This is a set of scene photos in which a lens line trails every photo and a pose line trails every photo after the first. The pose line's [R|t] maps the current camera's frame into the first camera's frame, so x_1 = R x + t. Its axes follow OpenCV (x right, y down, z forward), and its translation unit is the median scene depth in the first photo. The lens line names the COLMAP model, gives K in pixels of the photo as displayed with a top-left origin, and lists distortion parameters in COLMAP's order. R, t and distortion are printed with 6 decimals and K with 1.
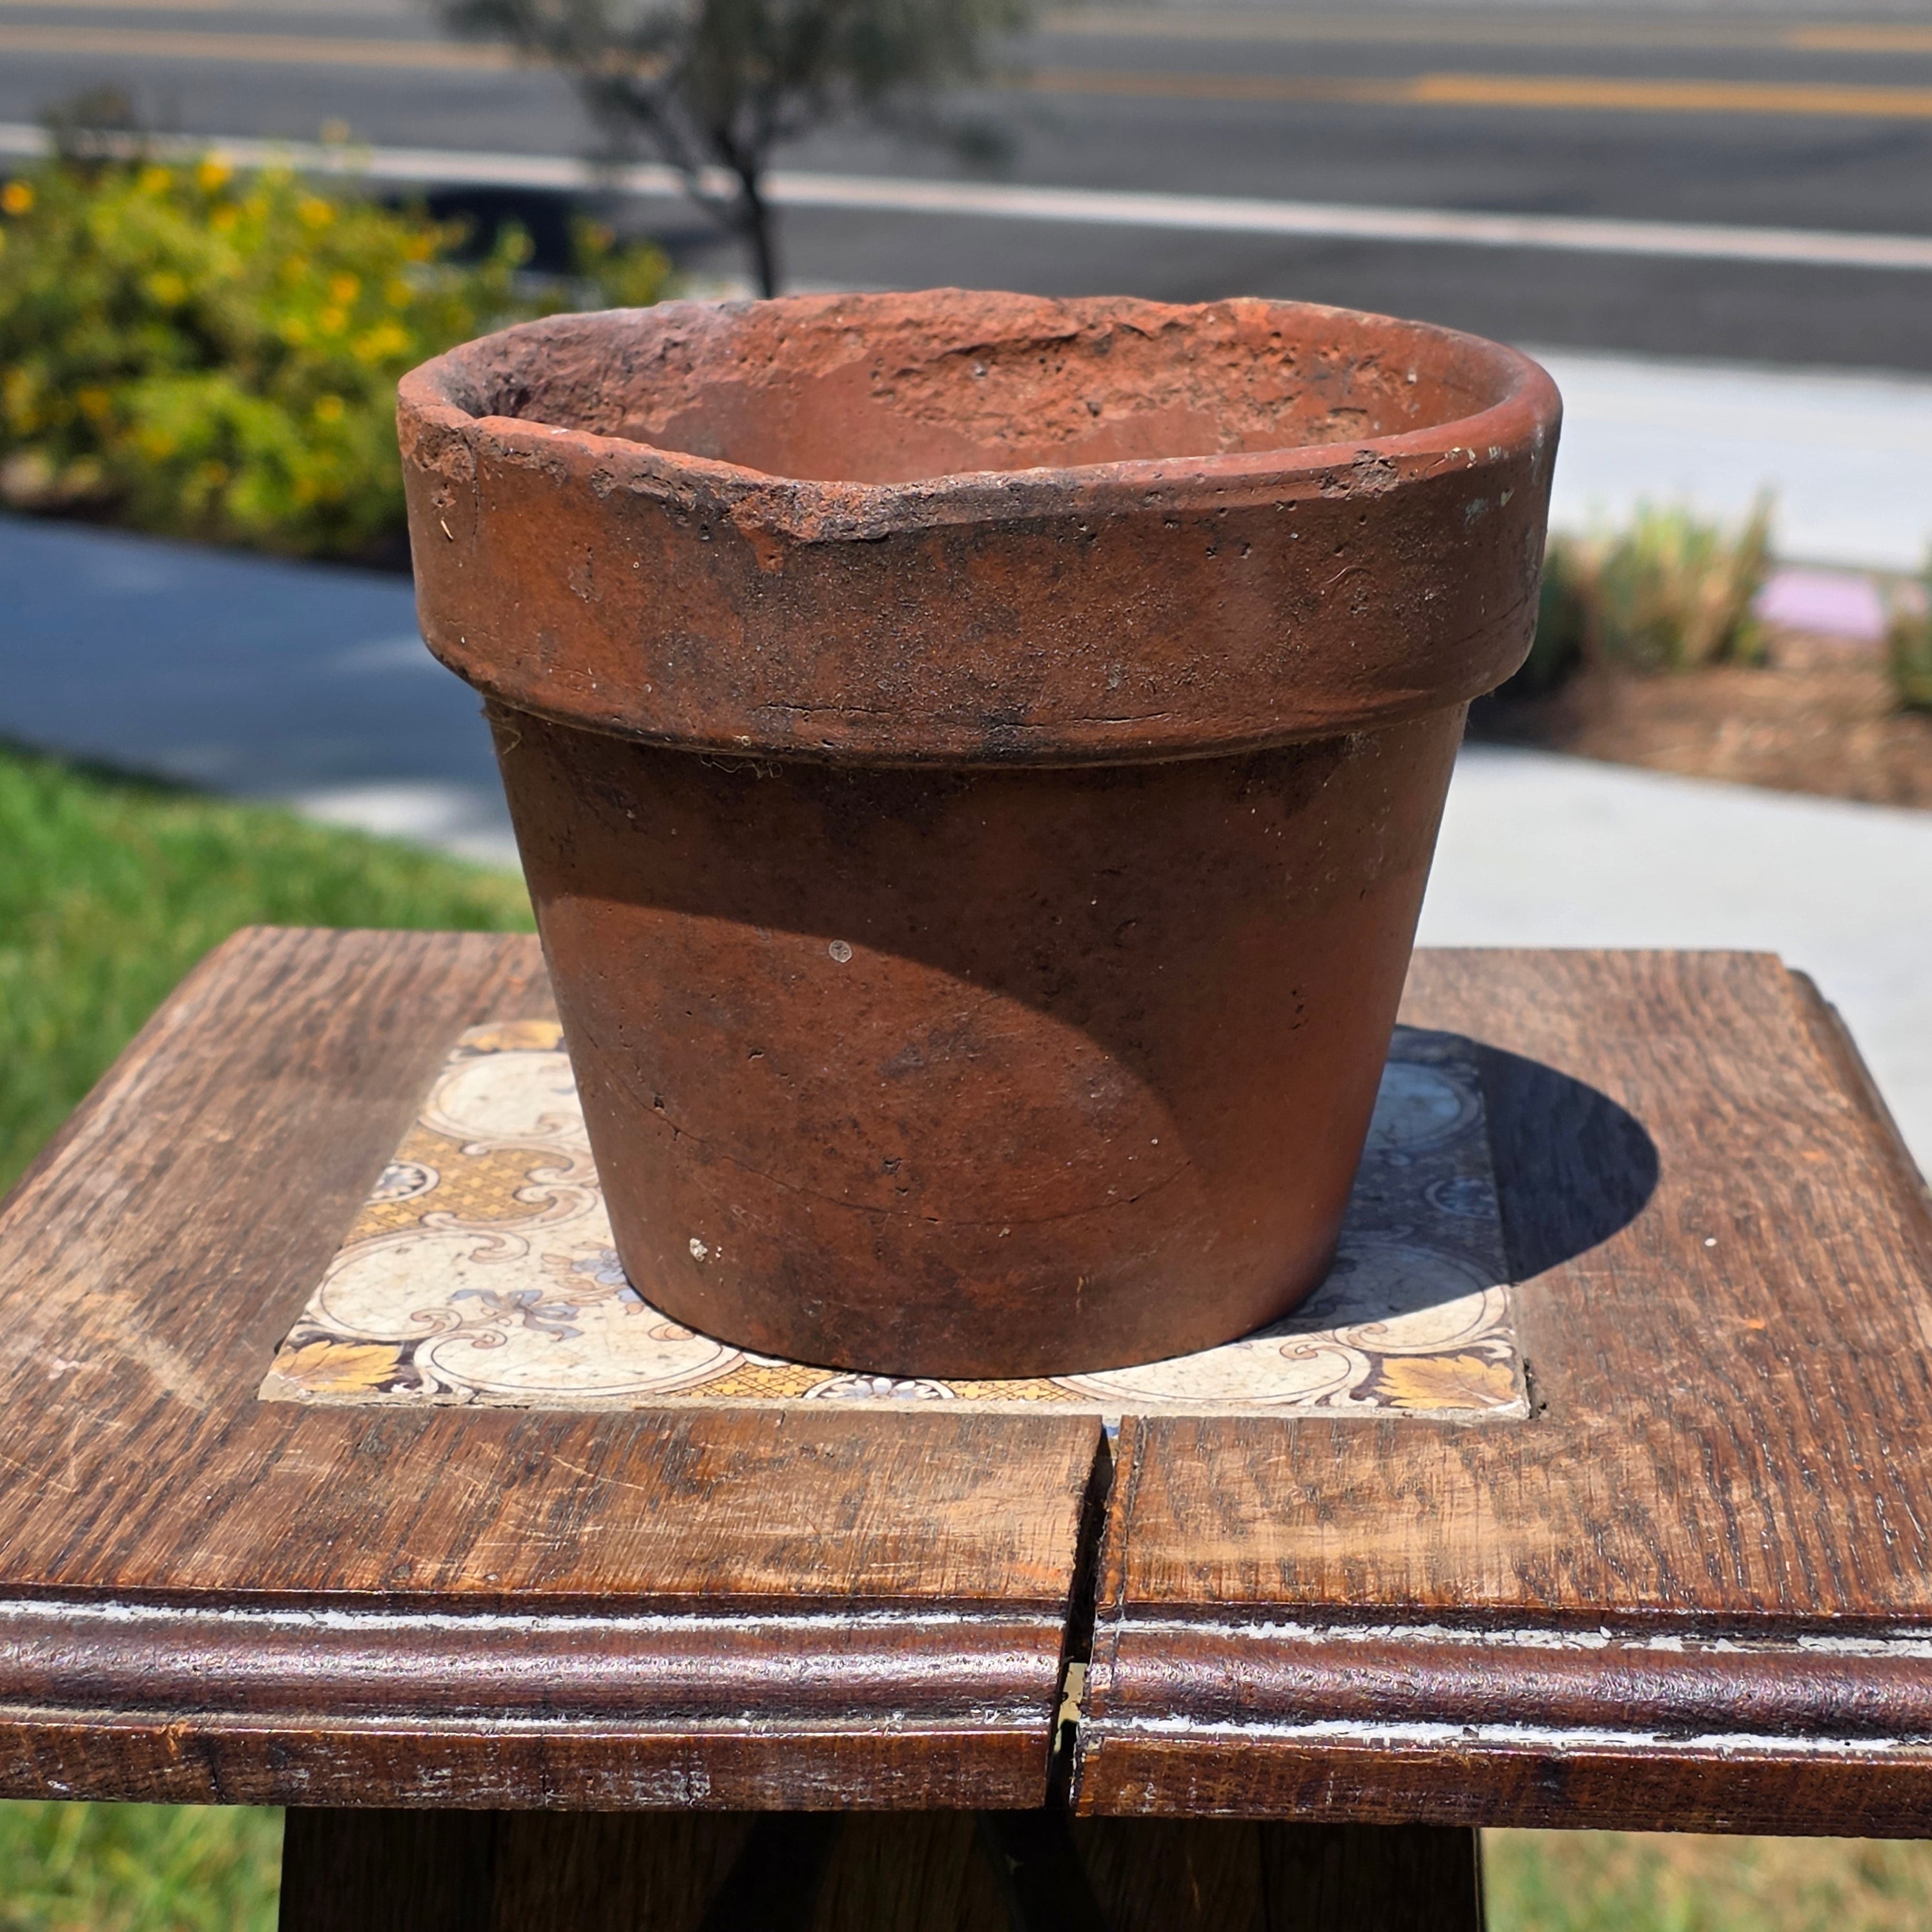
lens RADIAL K [[4497.2, 0, 952.3], [0, 4497.2, 961.4], [0, 0, 1]] dist [0.114338, 0.000000]
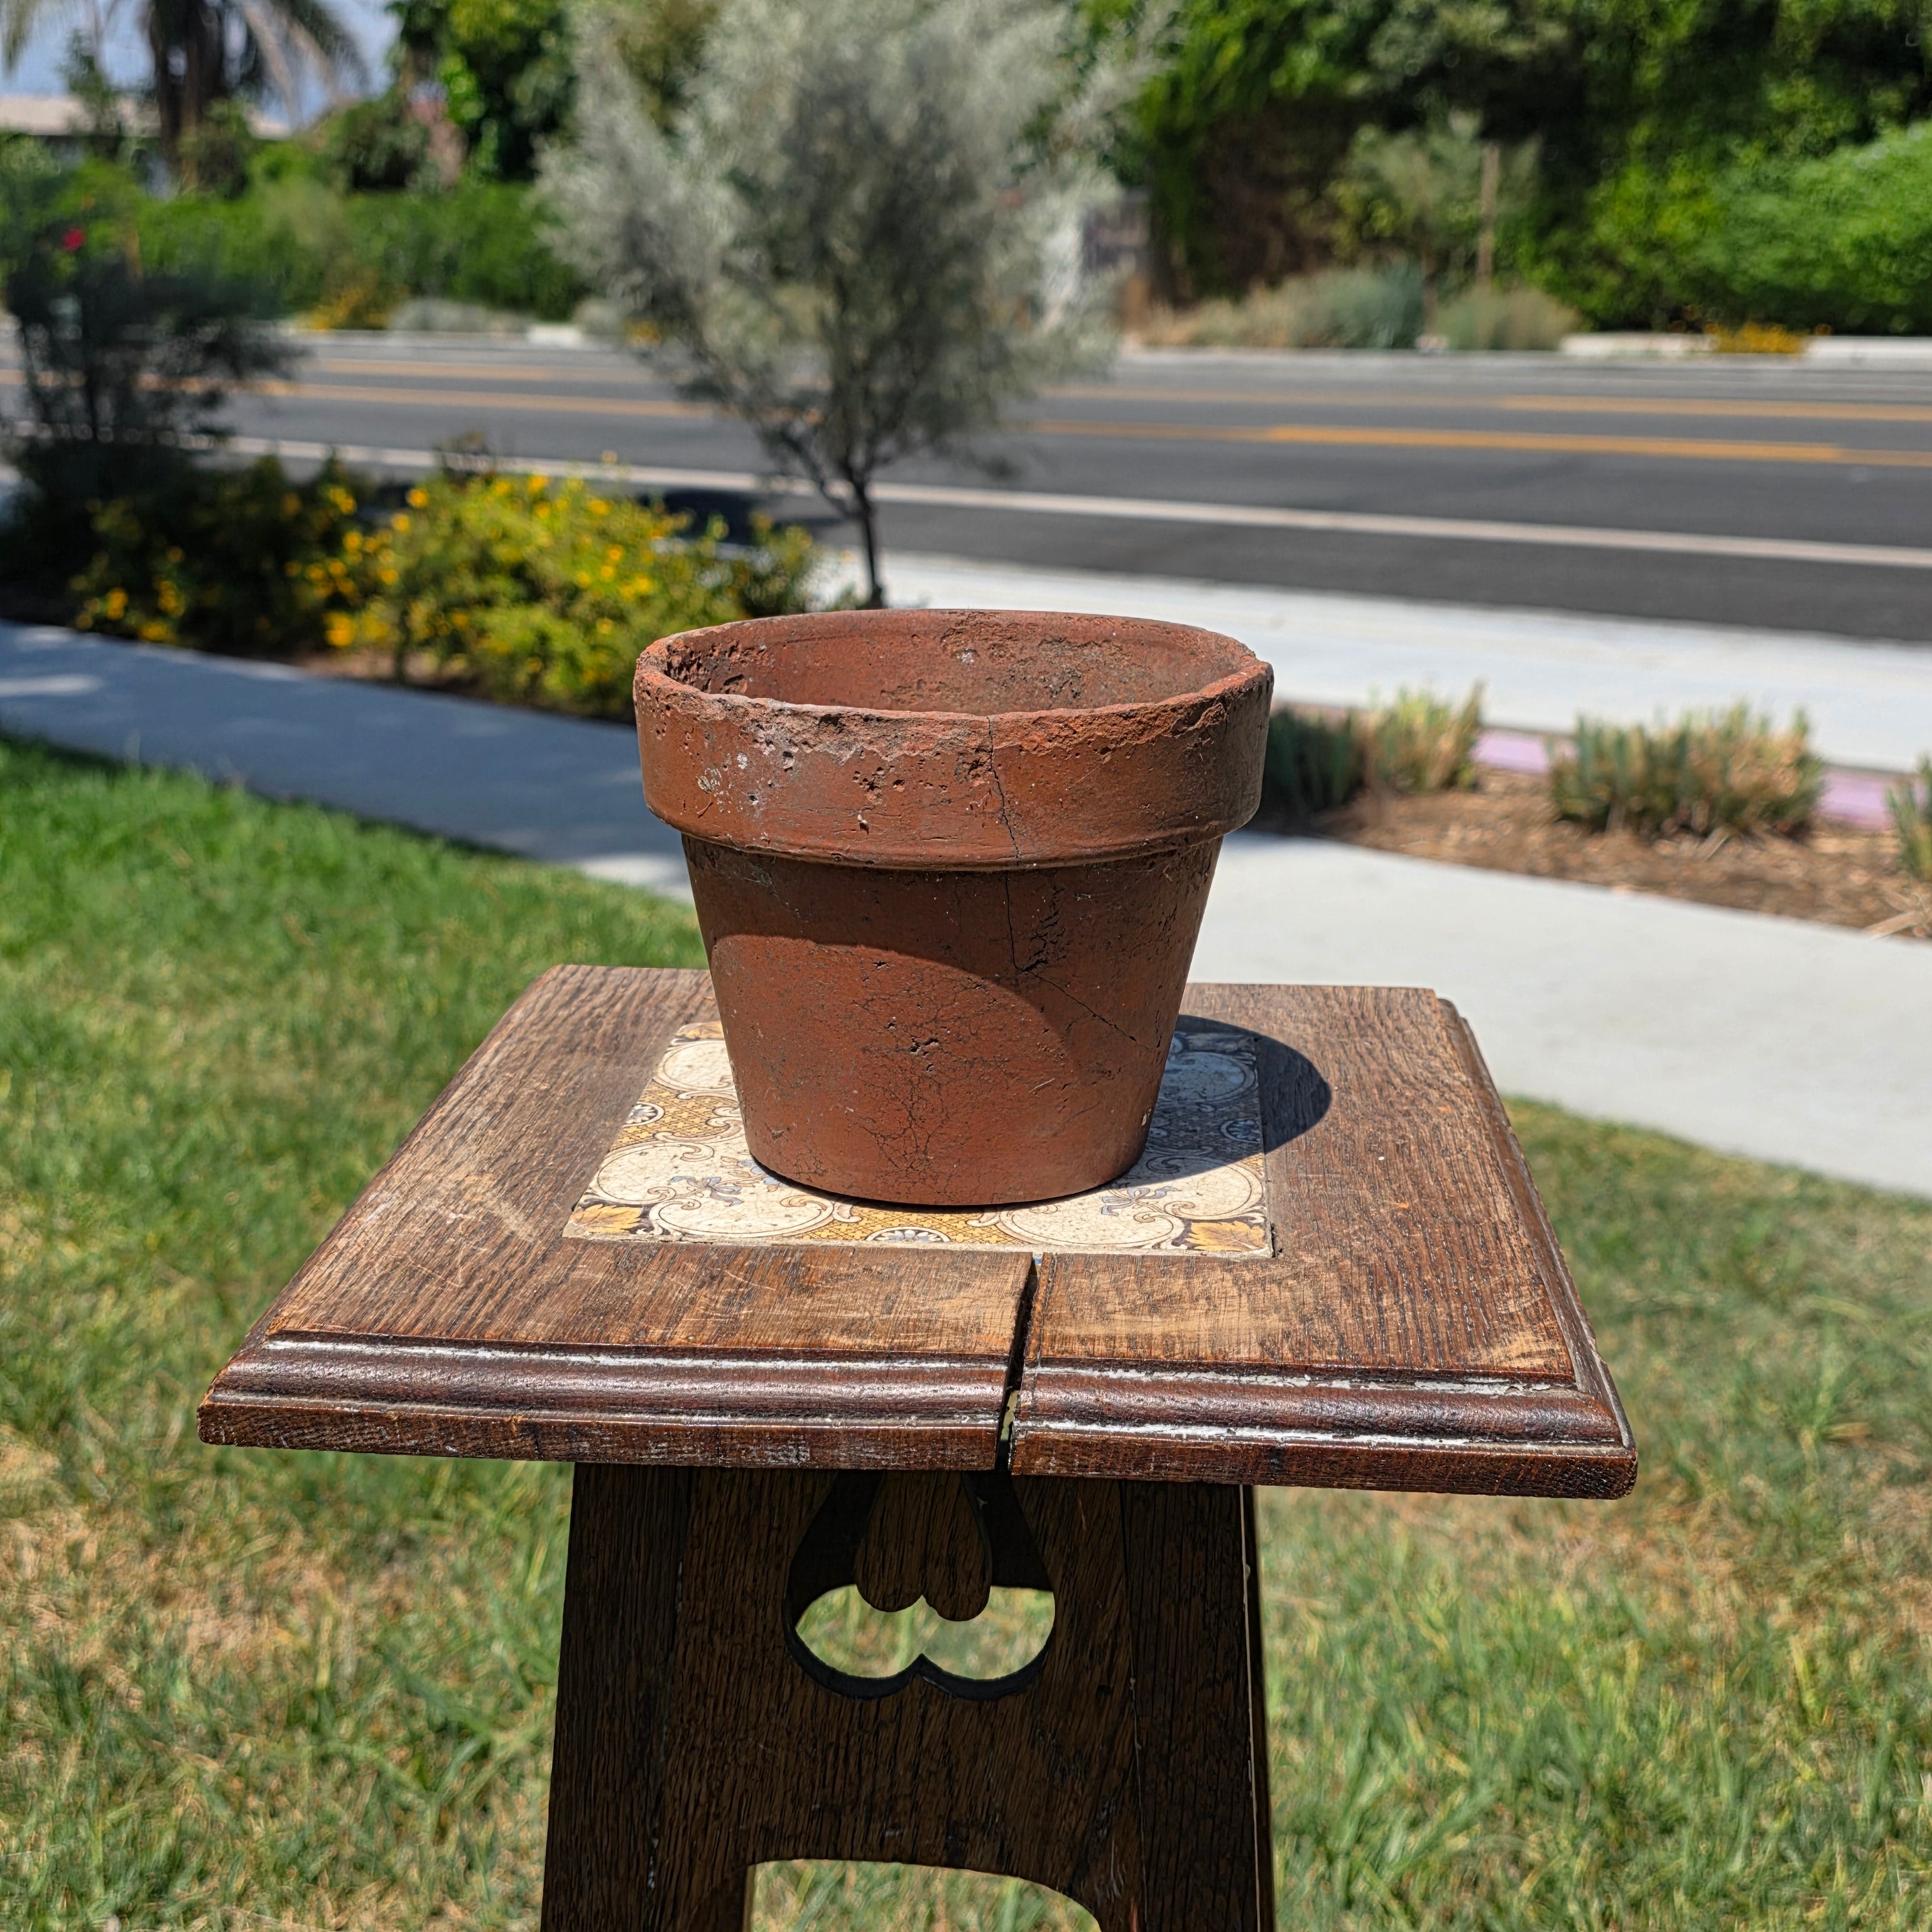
lens RADIAL K [[2753.4, 0, 910.6], [0, 2753.4, 971.3], [0, 0, 1]] dist [0.112384, 0.000000]
pose [[0.999618, 0.011063, -0.025319, 0.011340], [-0.010978, 0.999934, 0.003482, -0.013933], [0.025356, -0.003203, 0.999673, -0.094672]]
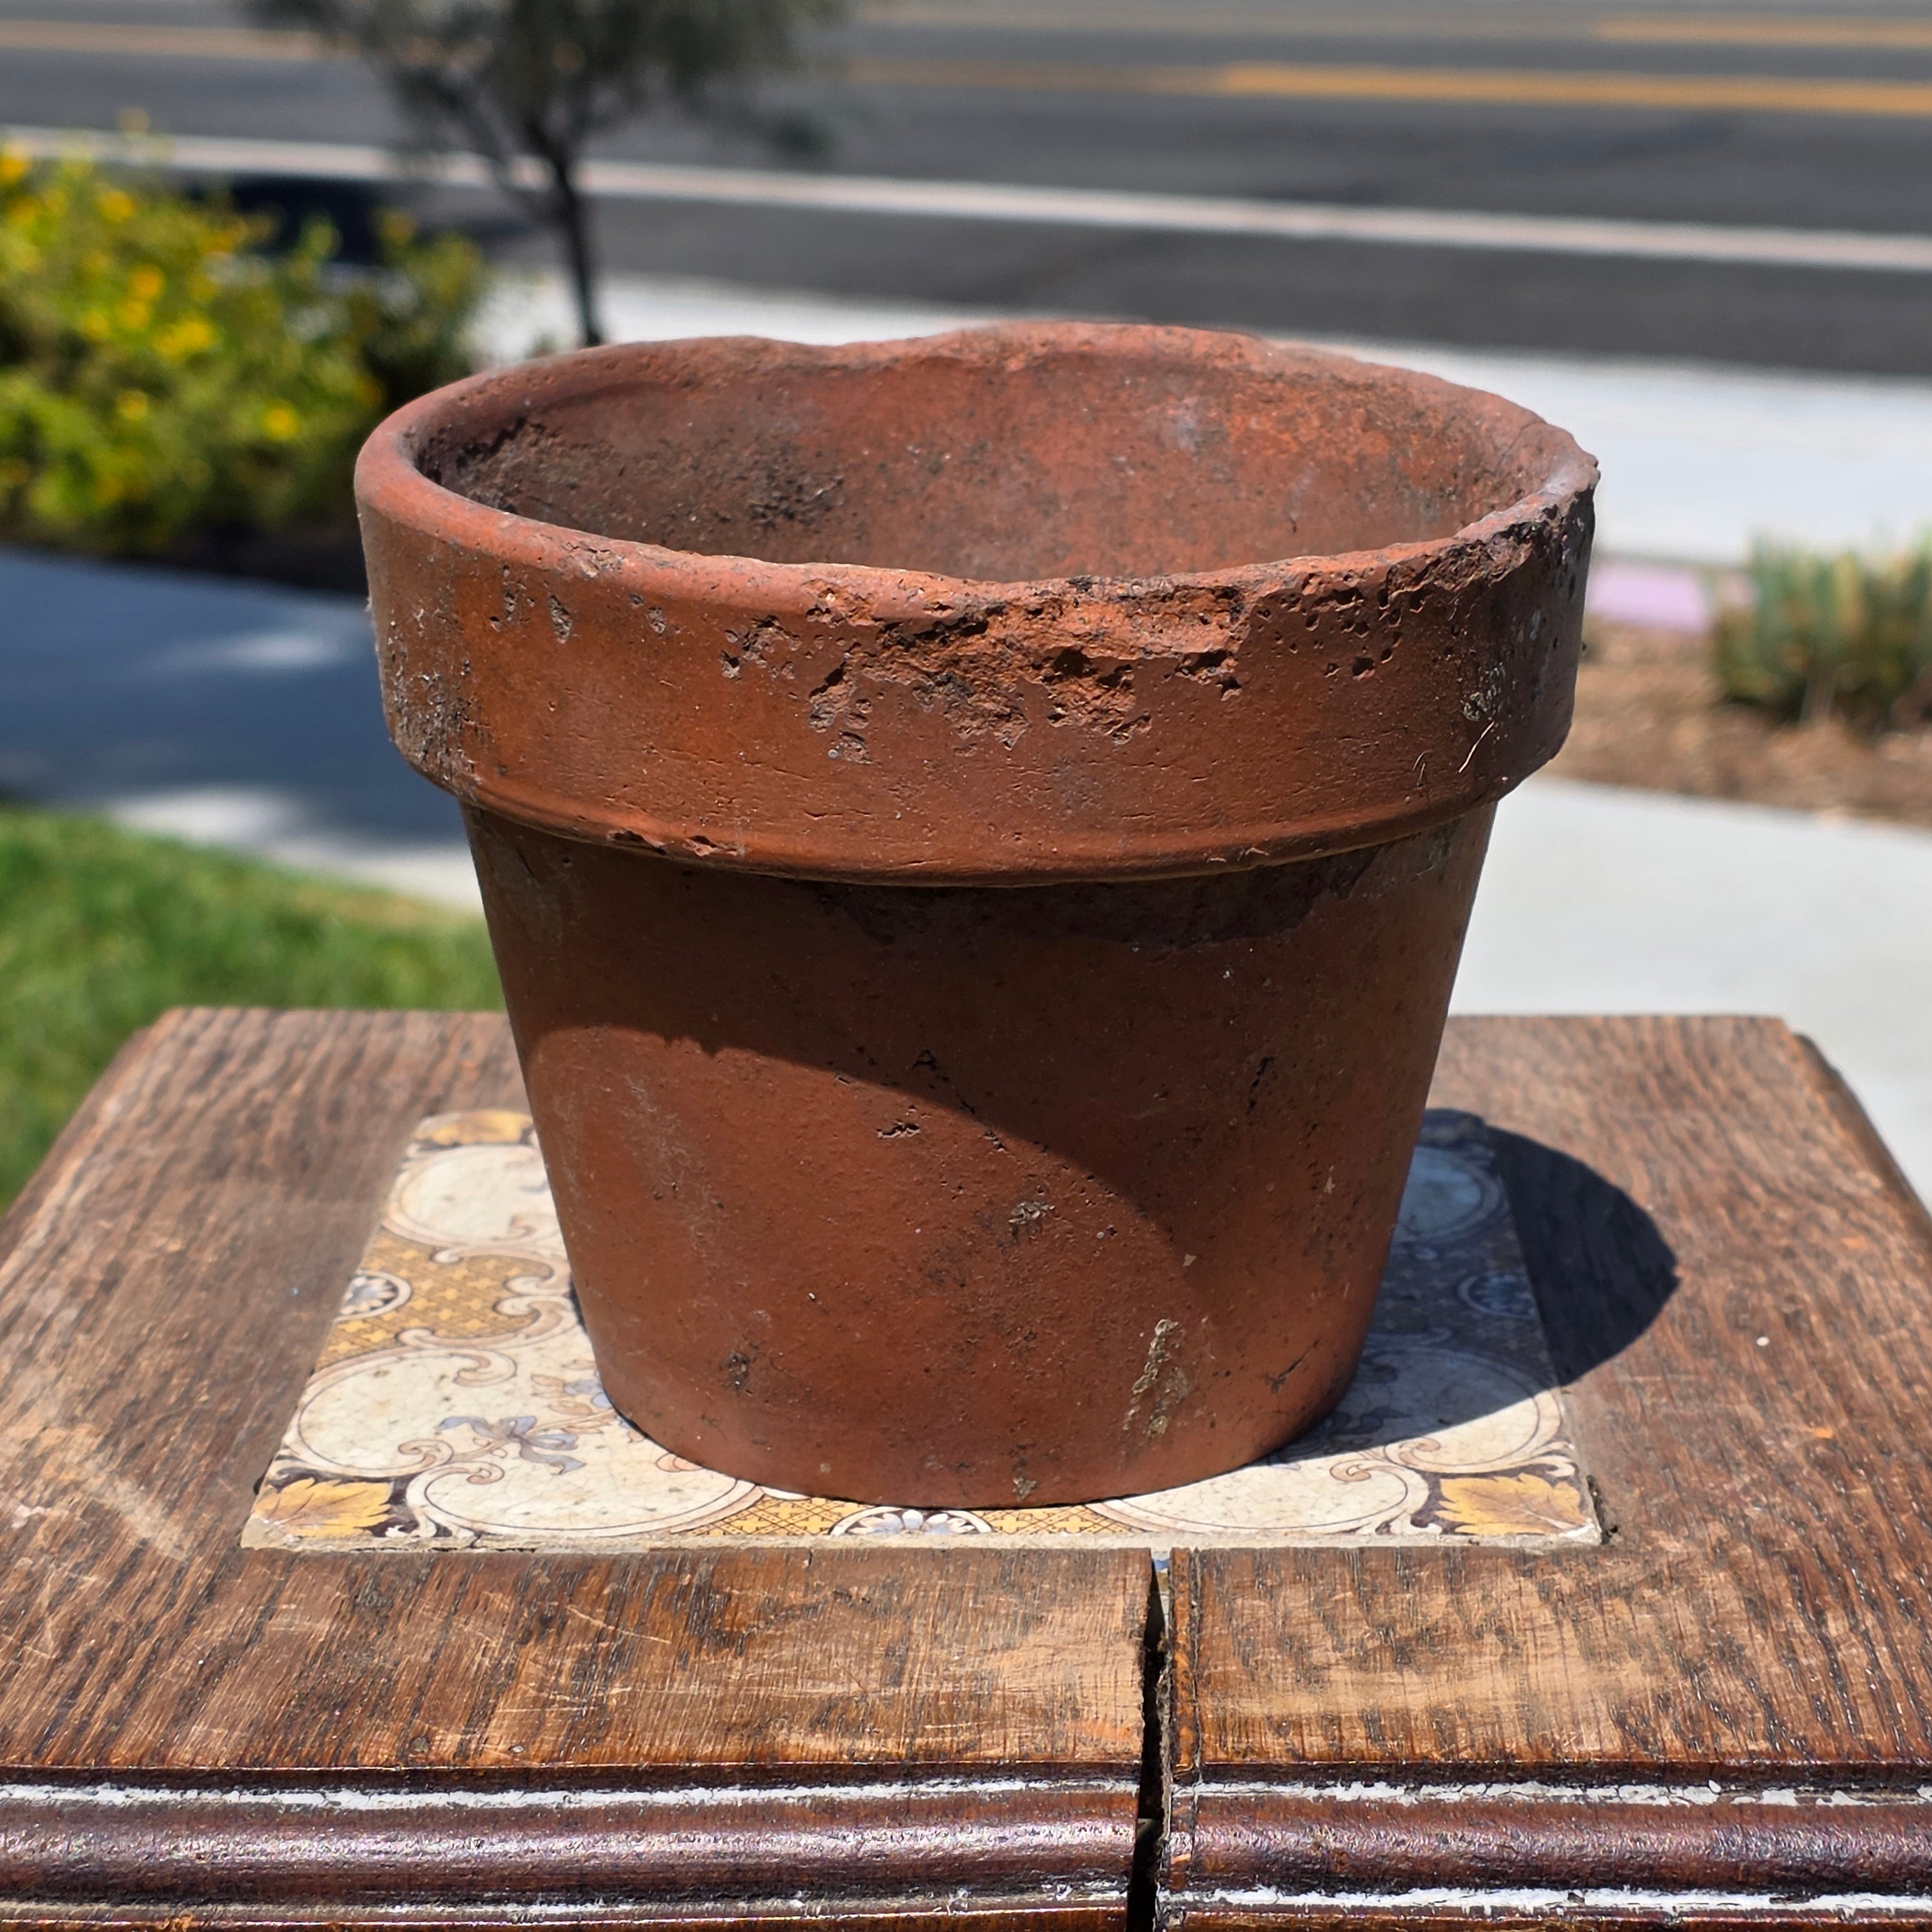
lens RADIAL K [[4497.2, 0, 994.8], [0, 4497.2, 1047.4], [0, 0, 1]] dist [0.114338, 0.000000]
pose [[0.998603, -0.012595, 0.051319, -0.045736], [0.011518, 0.999709, 0.021211, -0.023843], [-0.051571, -0.020590, 0.998457, 0.065837]]
